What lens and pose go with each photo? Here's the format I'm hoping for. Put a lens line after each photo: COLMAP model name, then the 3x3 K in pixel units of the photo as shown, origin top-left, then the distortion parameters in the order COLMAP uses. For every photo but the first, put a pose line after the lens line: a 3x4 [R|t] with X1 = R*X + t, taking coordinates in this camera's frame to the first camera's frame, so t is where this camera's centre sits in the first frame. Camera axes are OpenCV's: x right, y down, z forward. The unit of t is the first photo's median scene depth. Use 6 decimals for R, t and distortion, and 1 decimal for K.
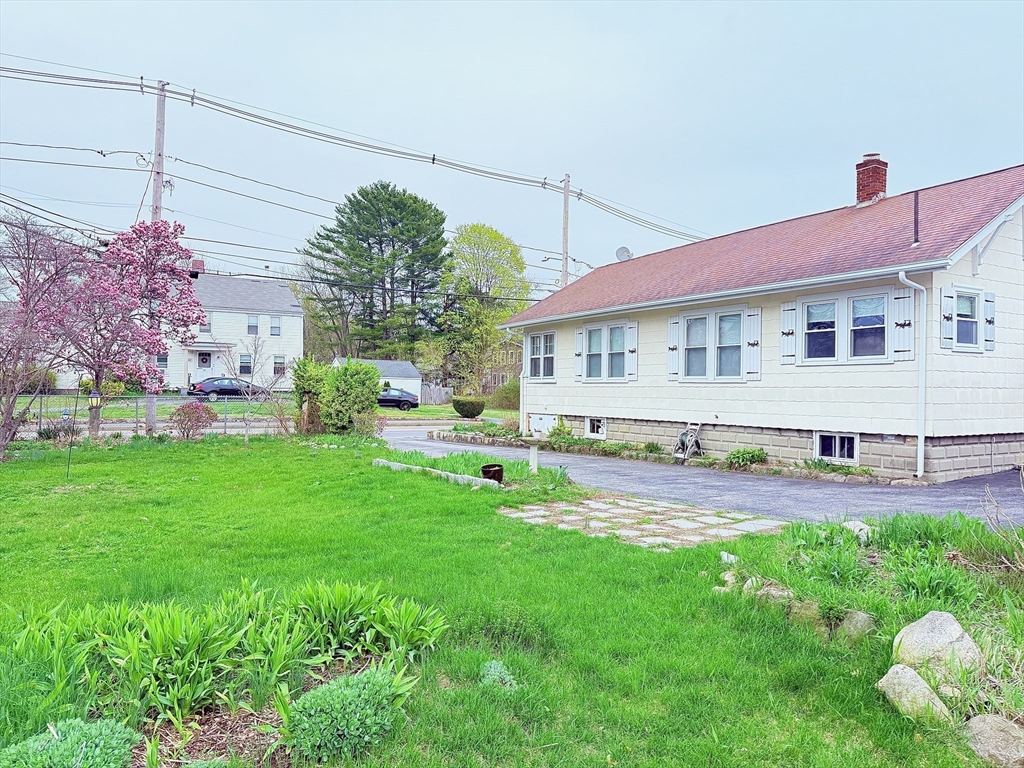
lens RADIAL K [[729.6, 0, 513.9], [0, 729.6, 382.0], [0, 0, 1]] dist [0.167046, -0.309409]
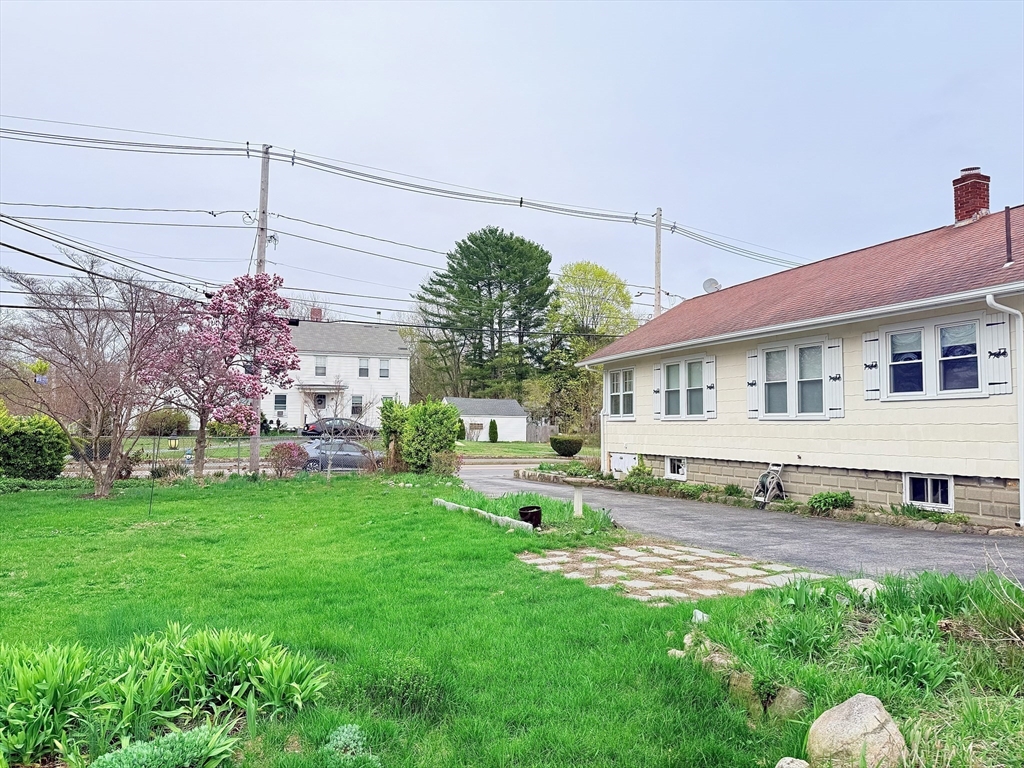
lens RADIAL K [[729.6, 0, 508.1], [0, 729.6, 385.6], [0, 0, 1]] dist [0.121340, -0.175189]
pose [[0.985219, -0.016505, -0.170500, 0.051040], [0.008608, 0.998860, -0.046950, -0.001159], [0.171081, 0.044789, 0.984238, 0.013201]]
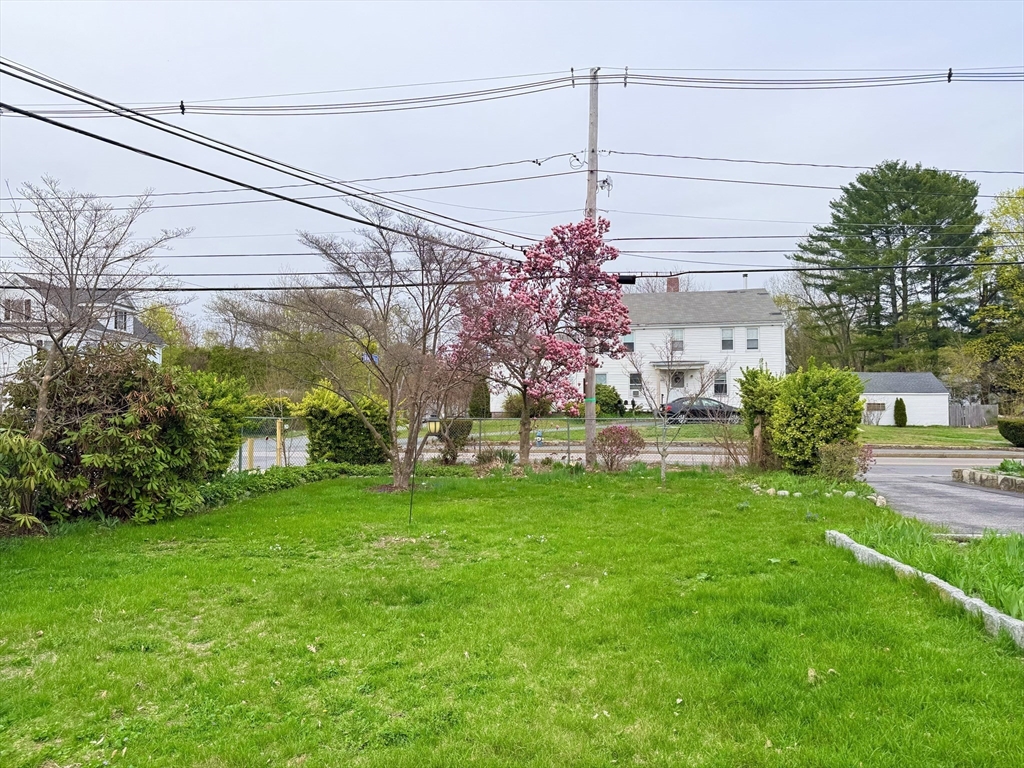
lens RADIAL K [[719.8, 0, 508.9], [0, 719.8, 383.2], [0, 0, 1]] dist [0.066837, -0.076948]
pose [[0.780993, -0.035854, -0.623510, -0.017700], [0.018970, 0.999252, -0.033698, 0.003809], [0.624252, 0.014490, 0.781089, 0.249123]]
